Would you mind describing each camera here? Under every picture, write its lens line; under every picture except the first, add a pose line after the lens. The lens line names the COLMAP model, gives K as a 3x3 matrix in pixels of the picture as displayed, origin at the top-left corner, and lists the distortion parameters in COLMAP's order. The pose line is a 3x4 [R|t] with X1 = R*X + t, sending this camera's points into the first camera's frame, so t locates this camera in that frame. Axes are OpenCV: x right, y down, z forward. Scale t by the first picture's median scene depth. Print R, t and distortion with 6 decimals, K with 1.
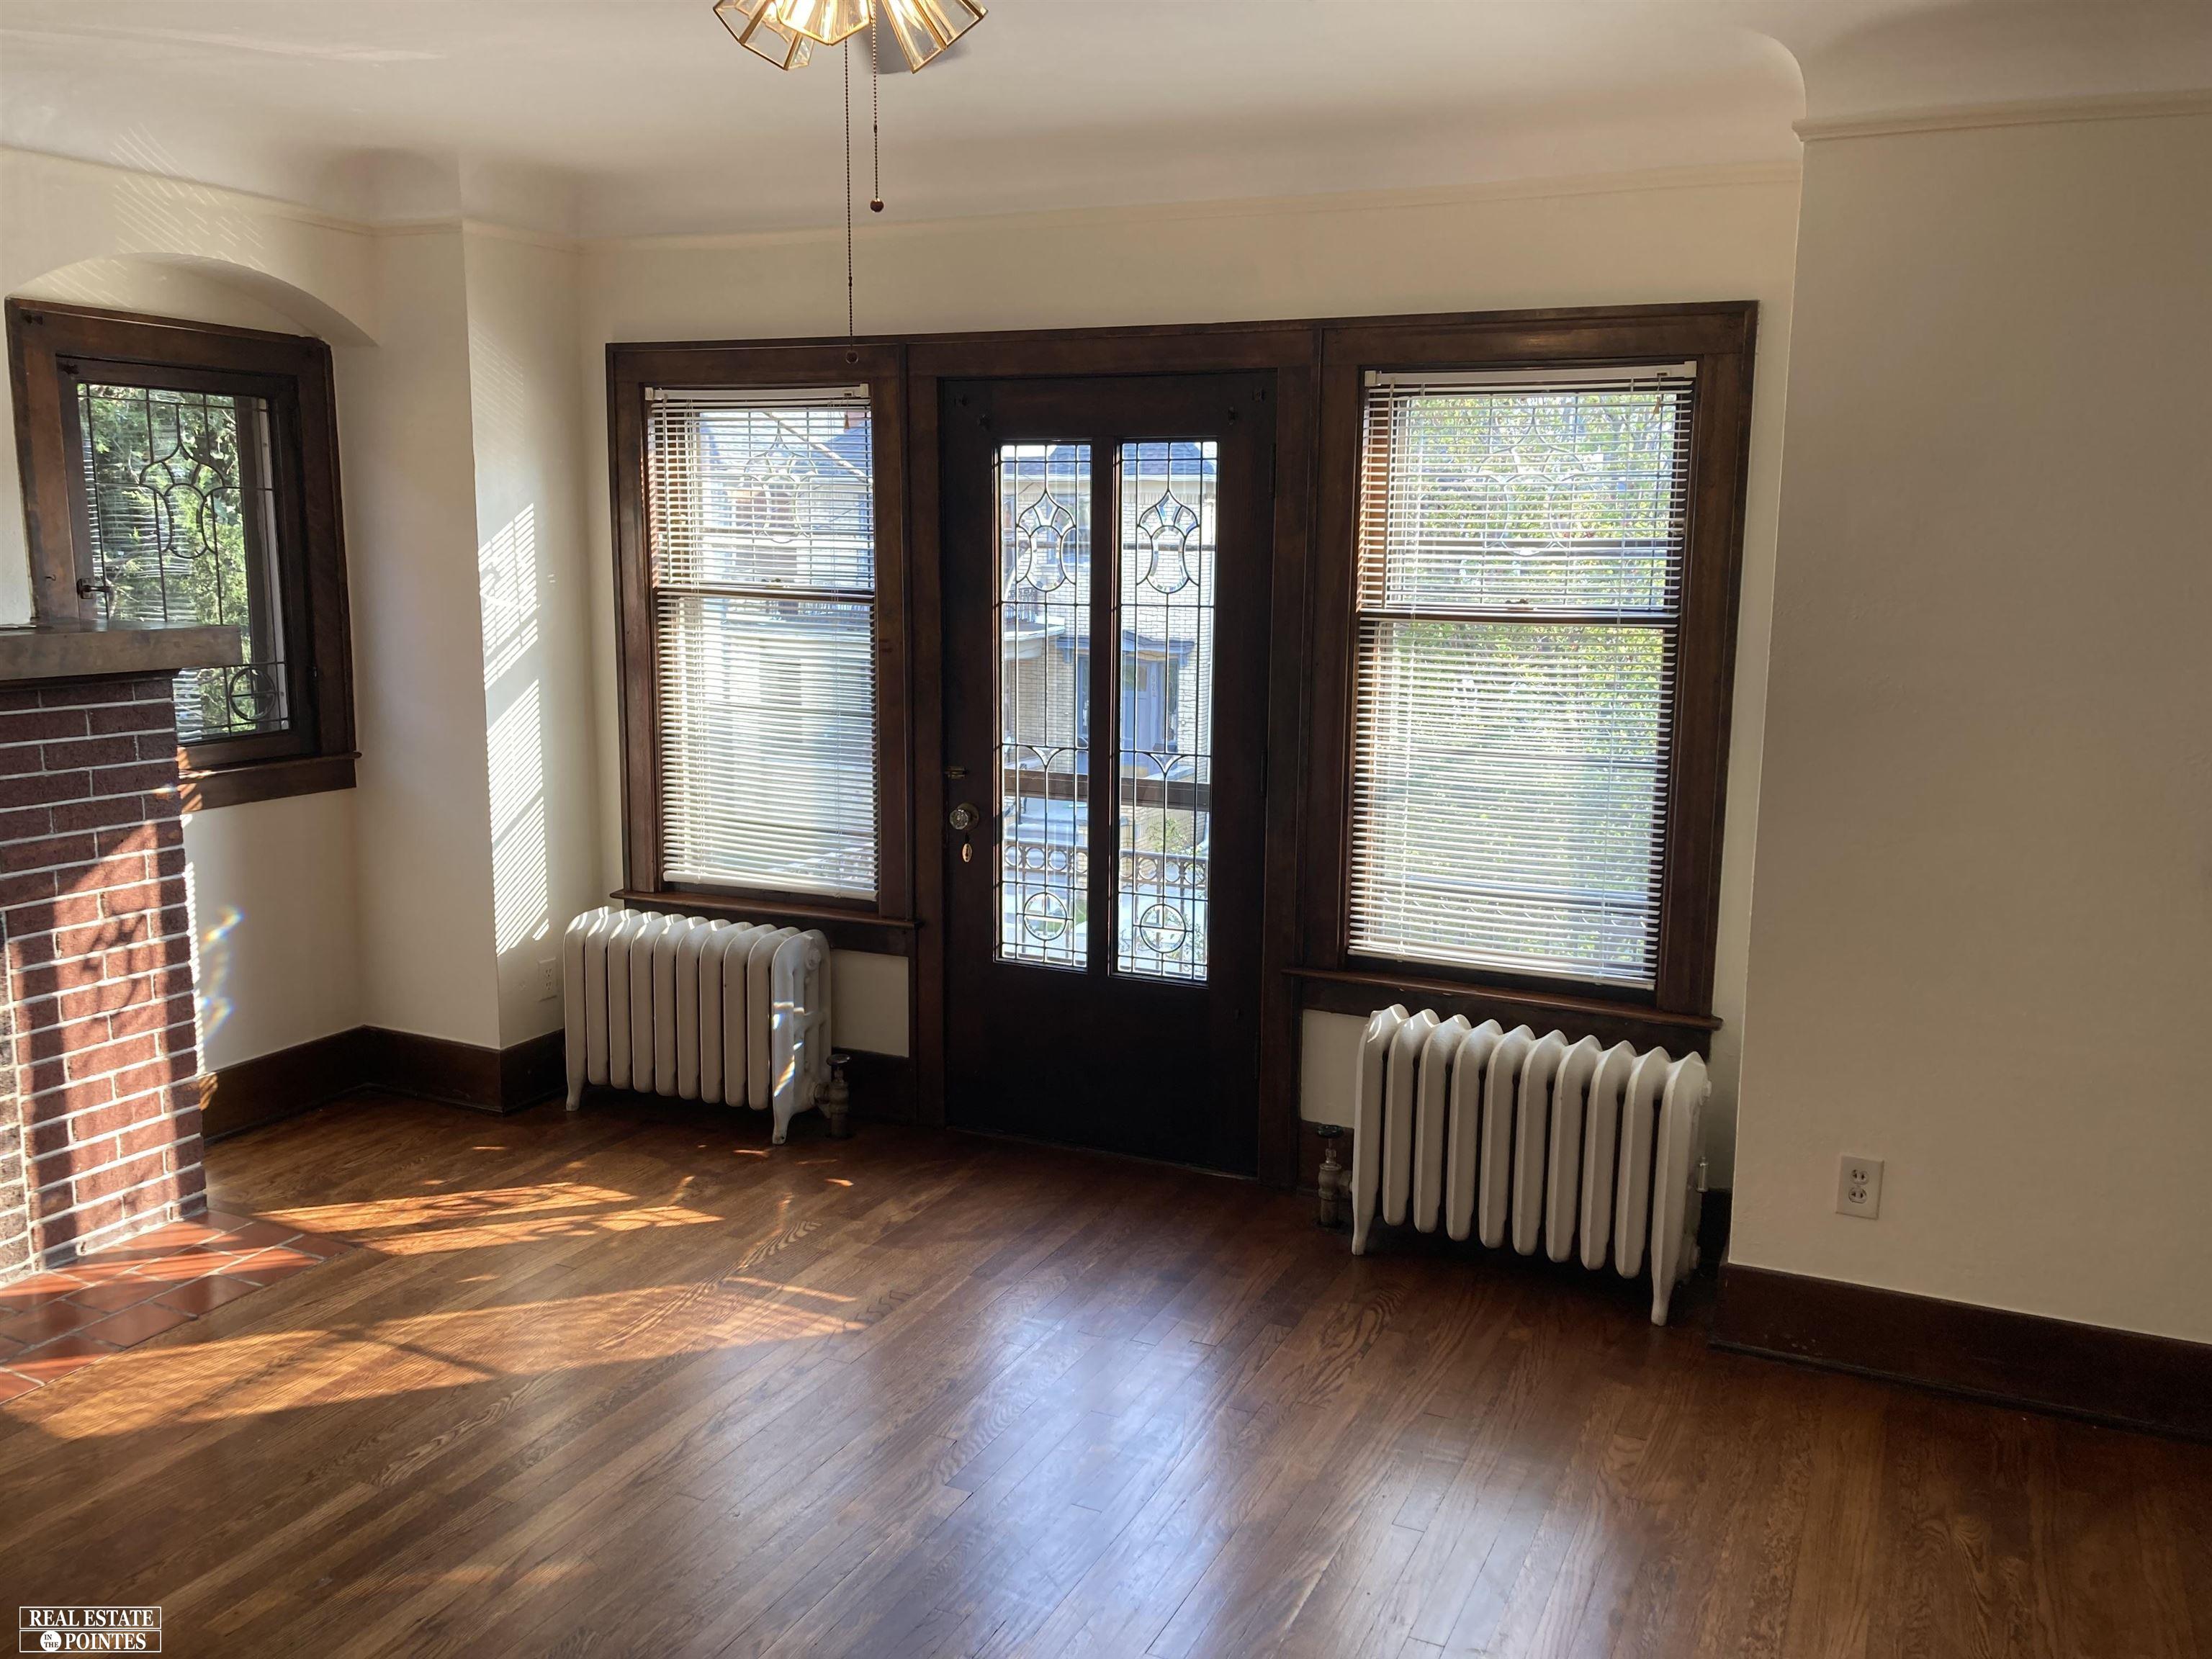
lens RADIAL K [[1814.2, 0, 1109.2], [0, 1814.2, 836.7], [0, 0, 1]] dist [0.002765, 0.001060]
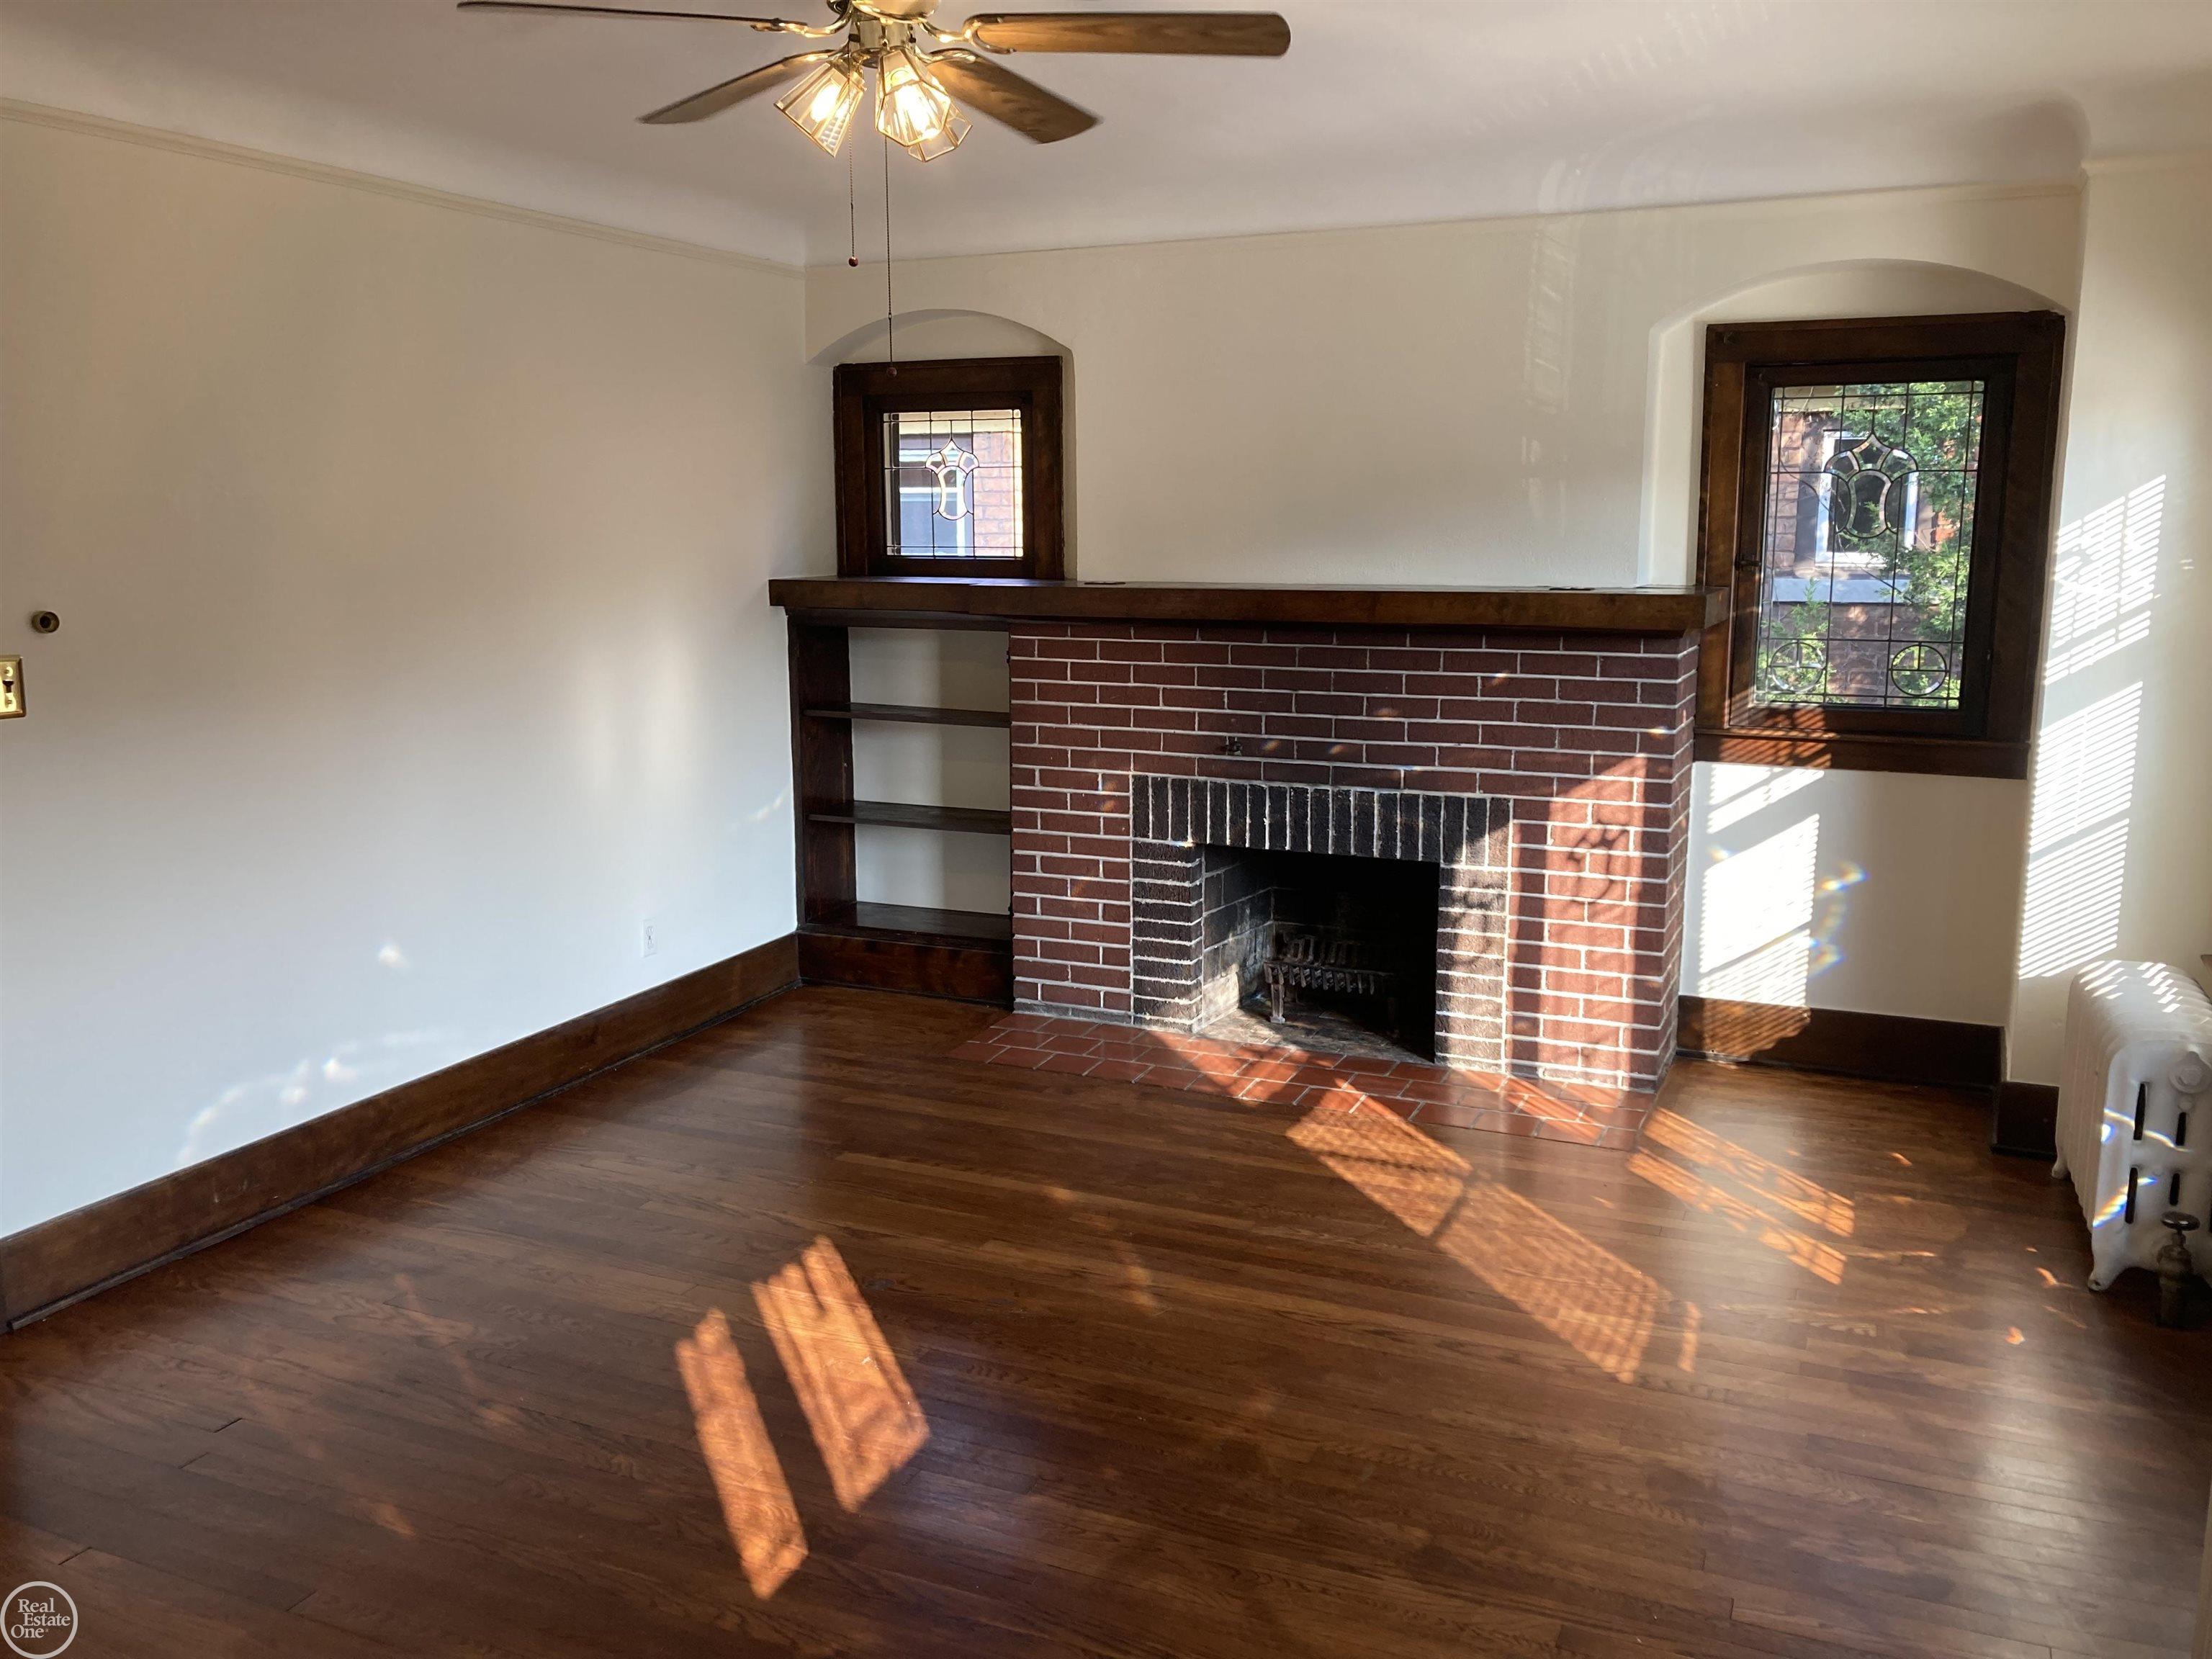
lens RADIAL K [[1814.2, 0, 1110.0], [0, 1814.2, 823.4], [0, 0, 1]] dist [0.002765, 0.001060]
pose [[-0.007412, 0.155756, -0.987768, 0.673062], [-0.161431, 0.974652, 0.154899, -0.094010], [0.986856, 0.160605, 0.017920, 0.642397]]
